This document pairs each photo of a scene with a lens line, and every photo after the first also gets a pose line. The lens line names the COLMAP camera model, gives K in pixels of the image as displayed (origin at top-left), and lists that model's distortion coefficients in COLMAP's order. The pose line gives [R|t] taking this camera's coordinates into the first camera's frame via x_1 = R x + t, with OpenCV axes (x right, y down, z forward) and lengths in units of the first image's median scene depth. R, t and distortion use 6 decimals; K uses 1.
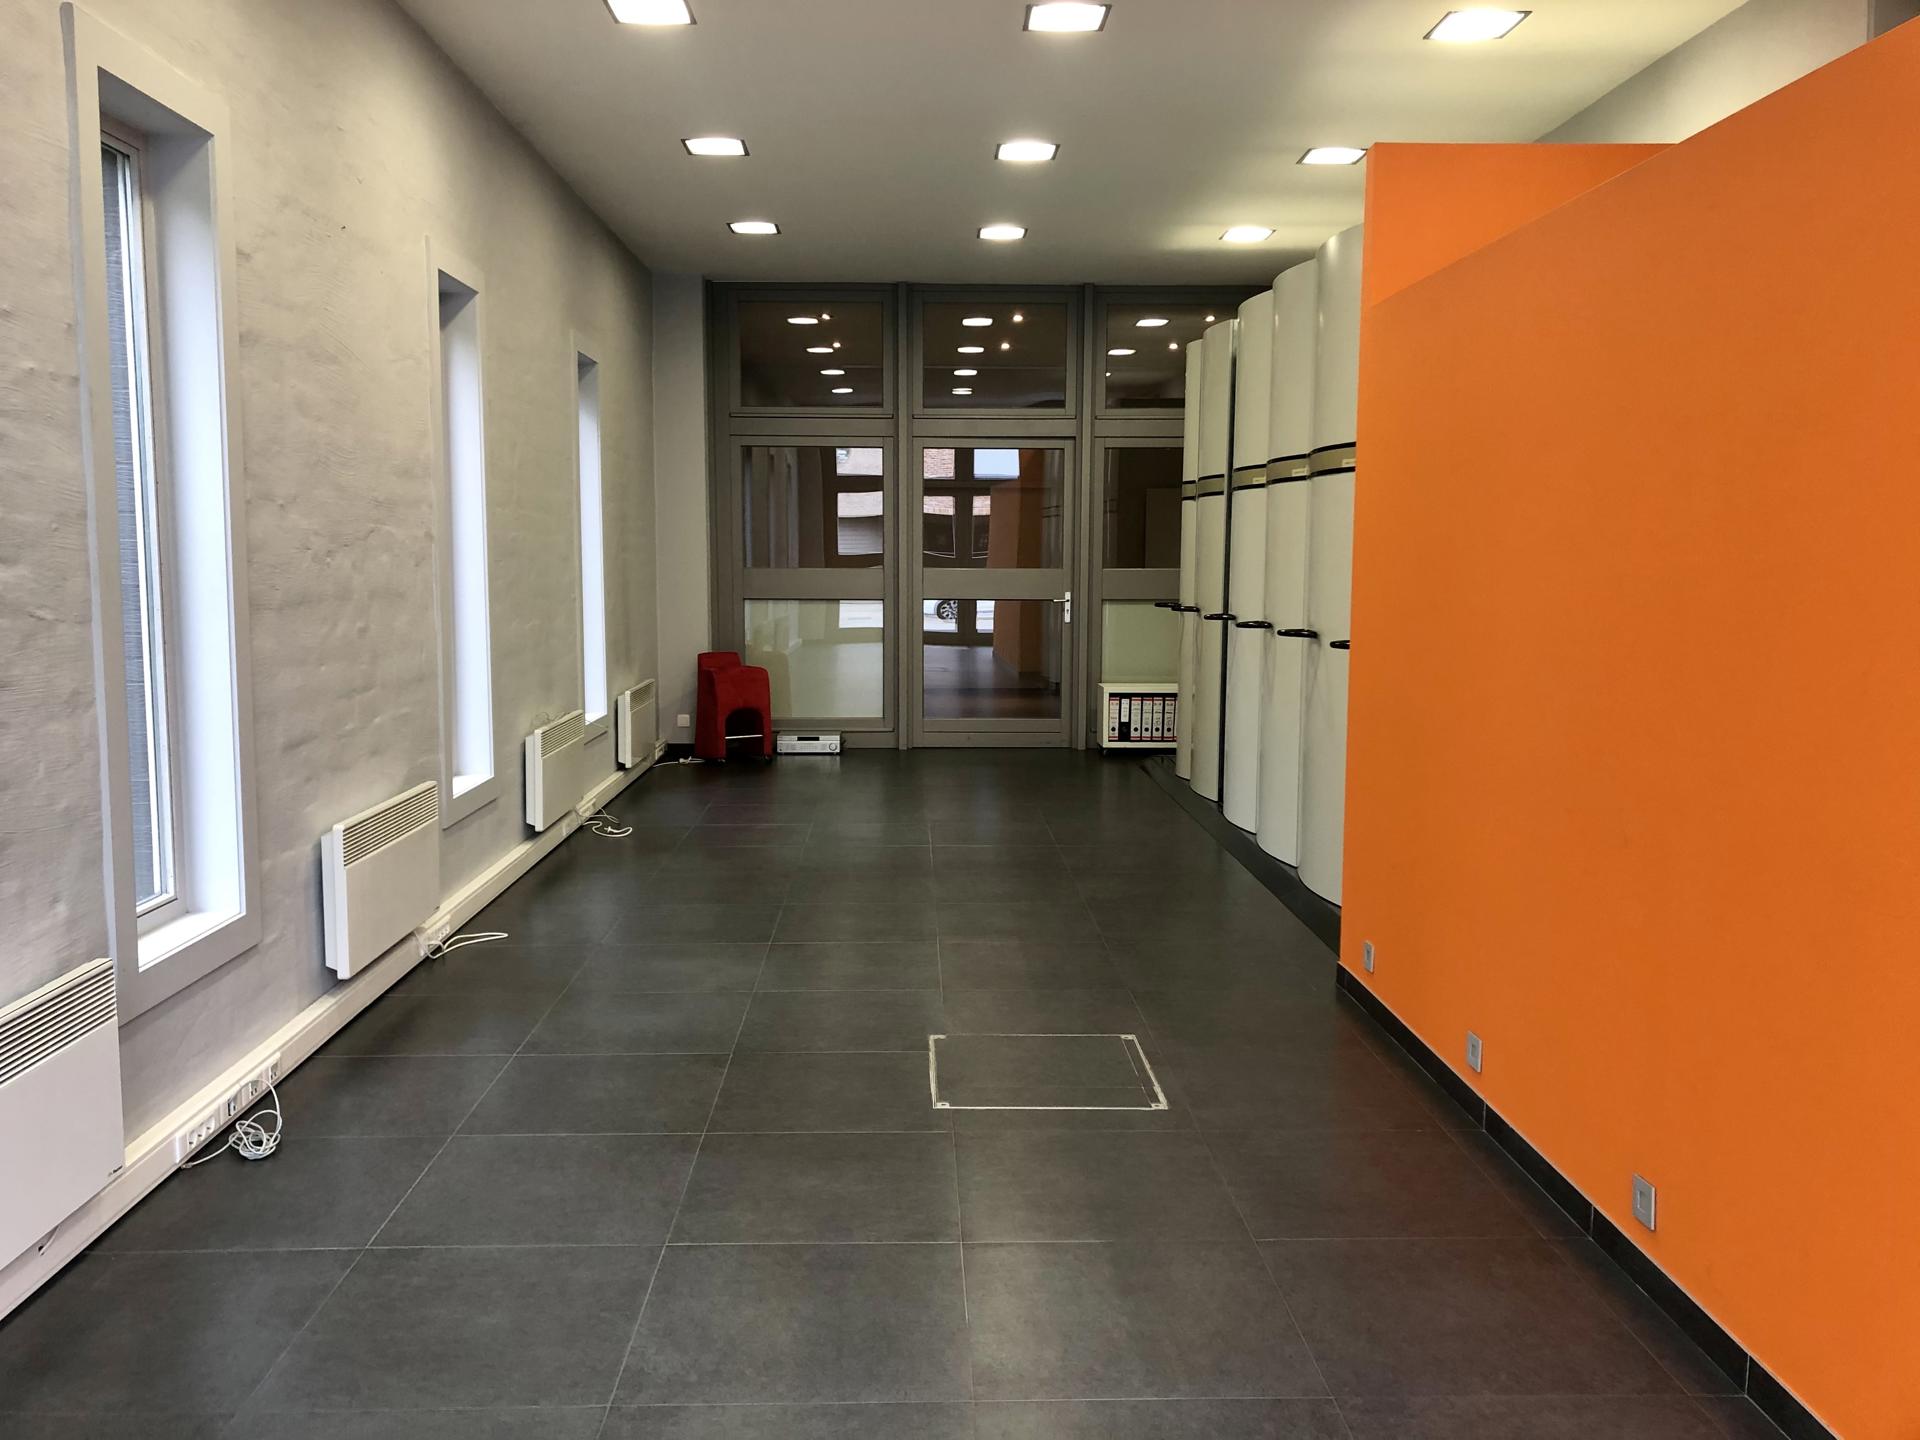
lens RADIAL K [[1543.3, 0, 959.4], [0, 1543.3, 714.4], [0, 0, 1]] dist [0.069630, -0.020855]
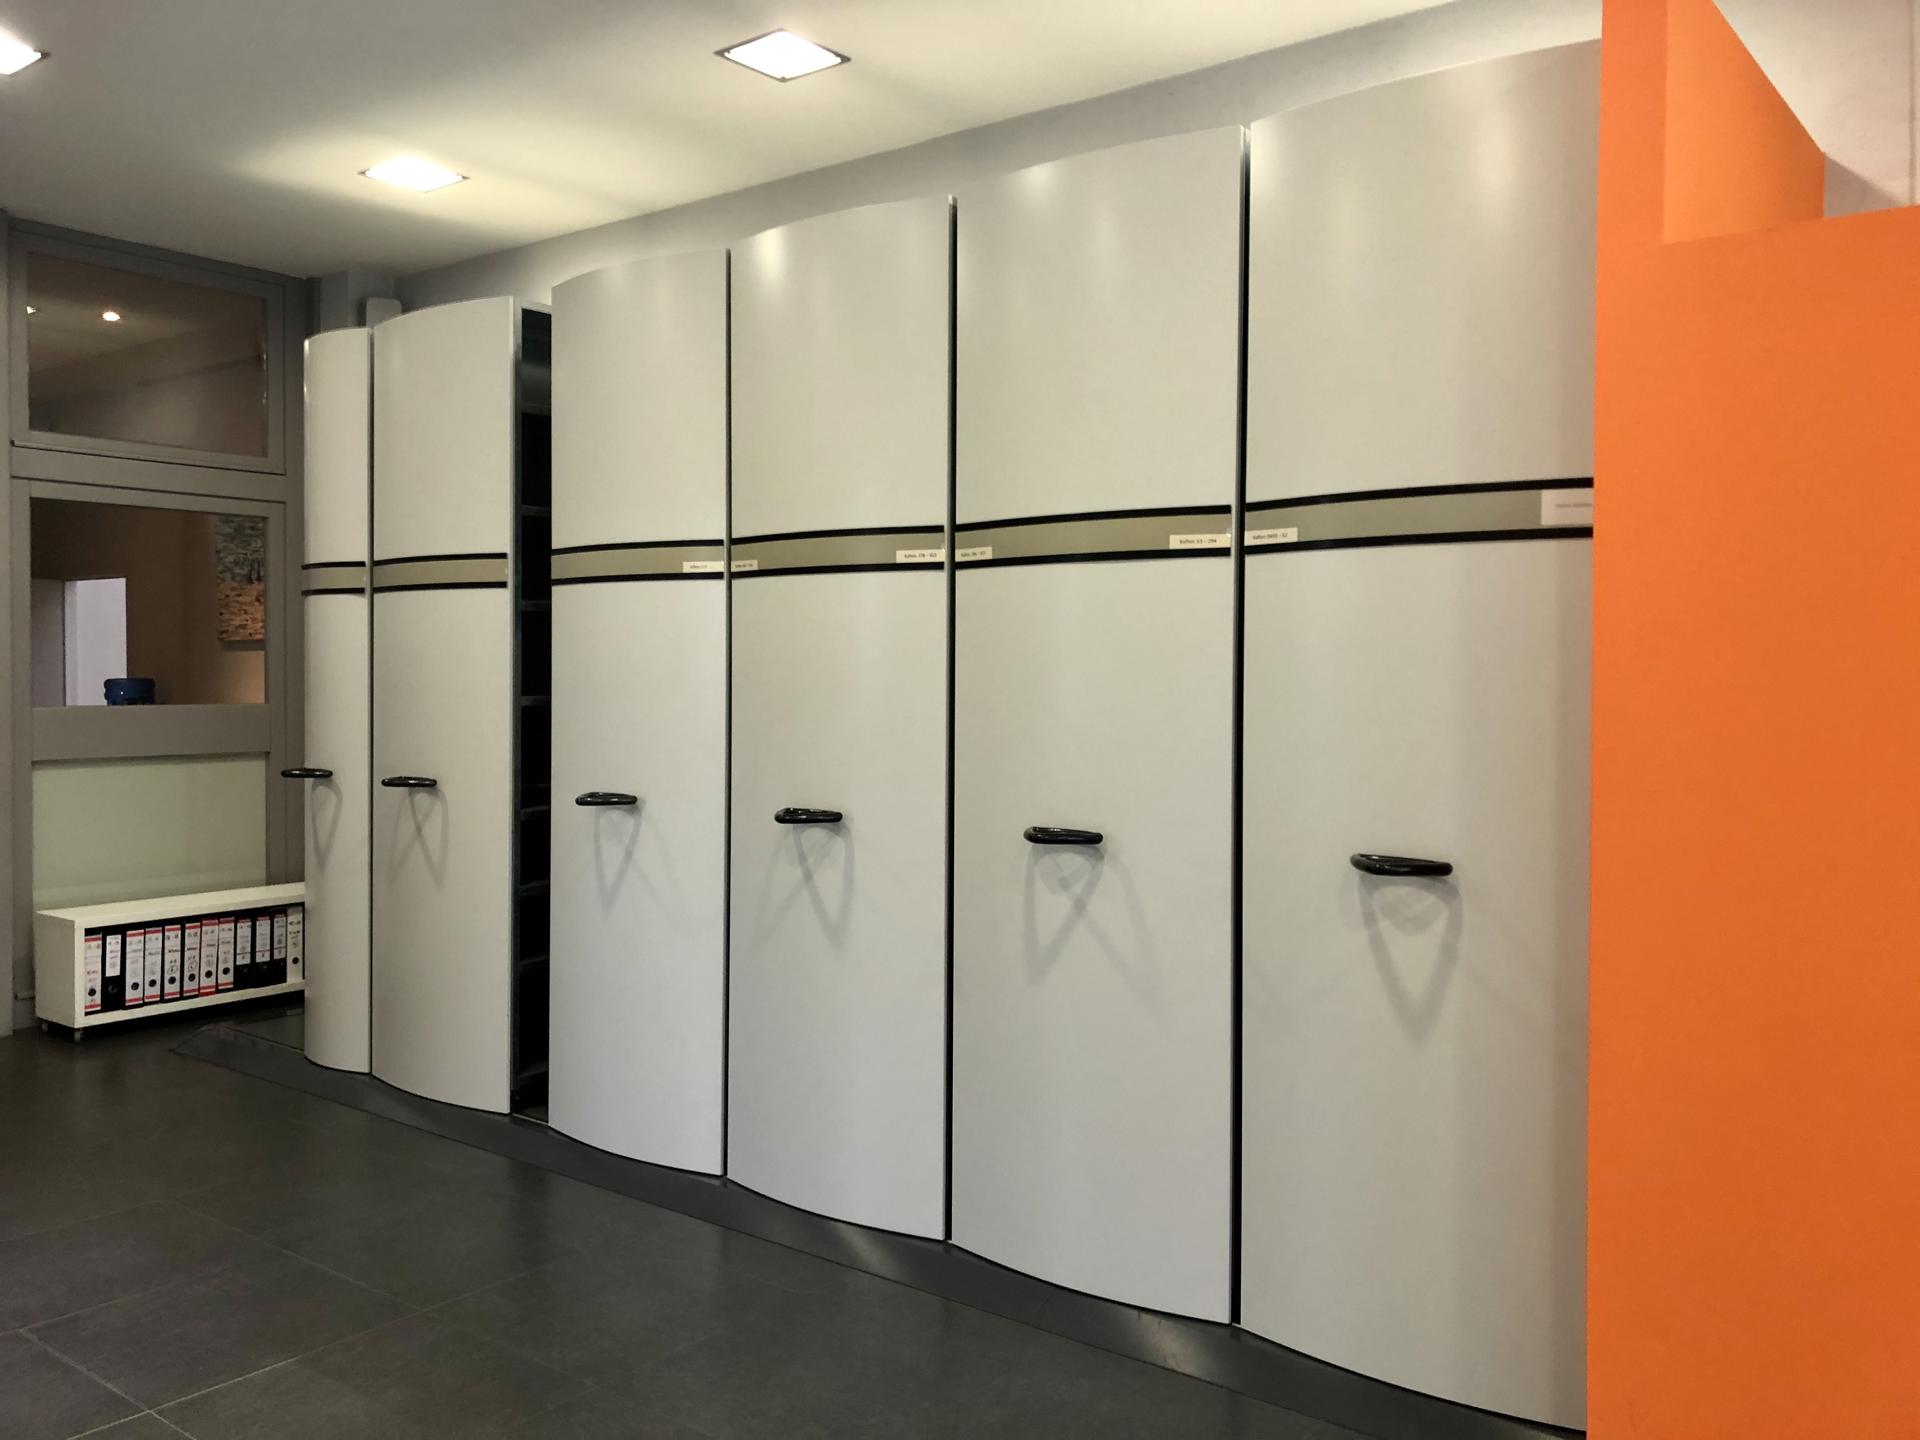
lens RADIAL K [[1543.3, 0, 975.7], [0, 1543.3, 725.2], [0, 0, 1]] dist [0.069630, -0.020855]
pose [[0.634529, -0.018347, 0.772682, -0.138242], [0.077069, 0.996238, -0.039634, -0.039741], [-0.769047, 0.084699, 0.633555, 0.381955]]
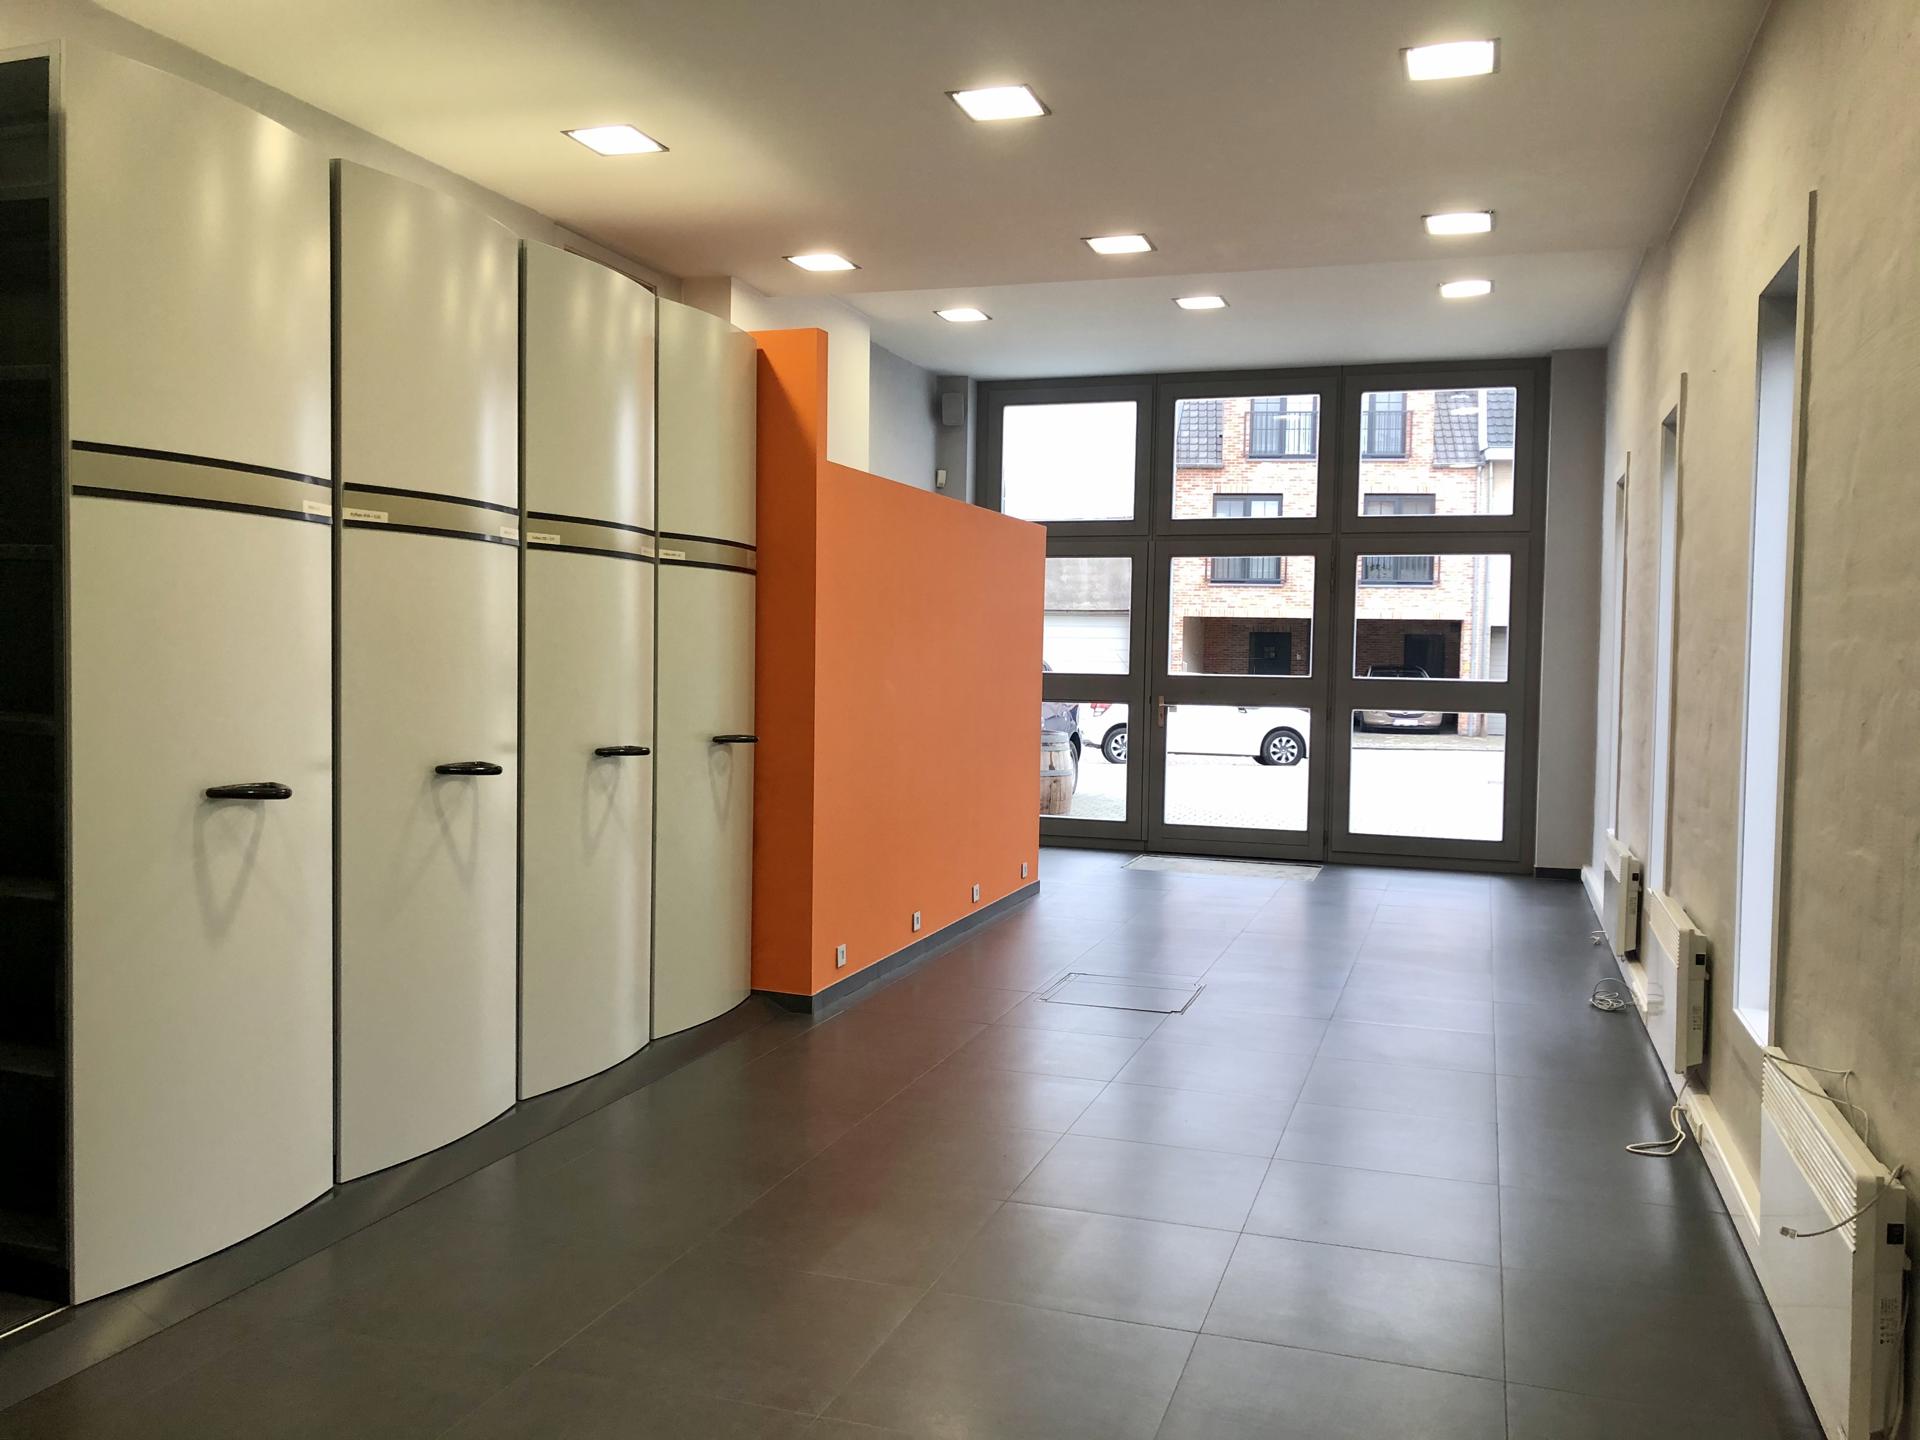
lens RADIAL K [[1543.3, 0, 959.0], [0, 1543.3, 703.9], [0, 0, 1]] dist [0.069630, -0.020855]
pose [[-0.932893, -0.040742, 0.357843, -0.135725], [0.011174, 0.989828, 0.141827, -0.099897], [-0.359981, 0.136308, -0.922948, 0.906080]]
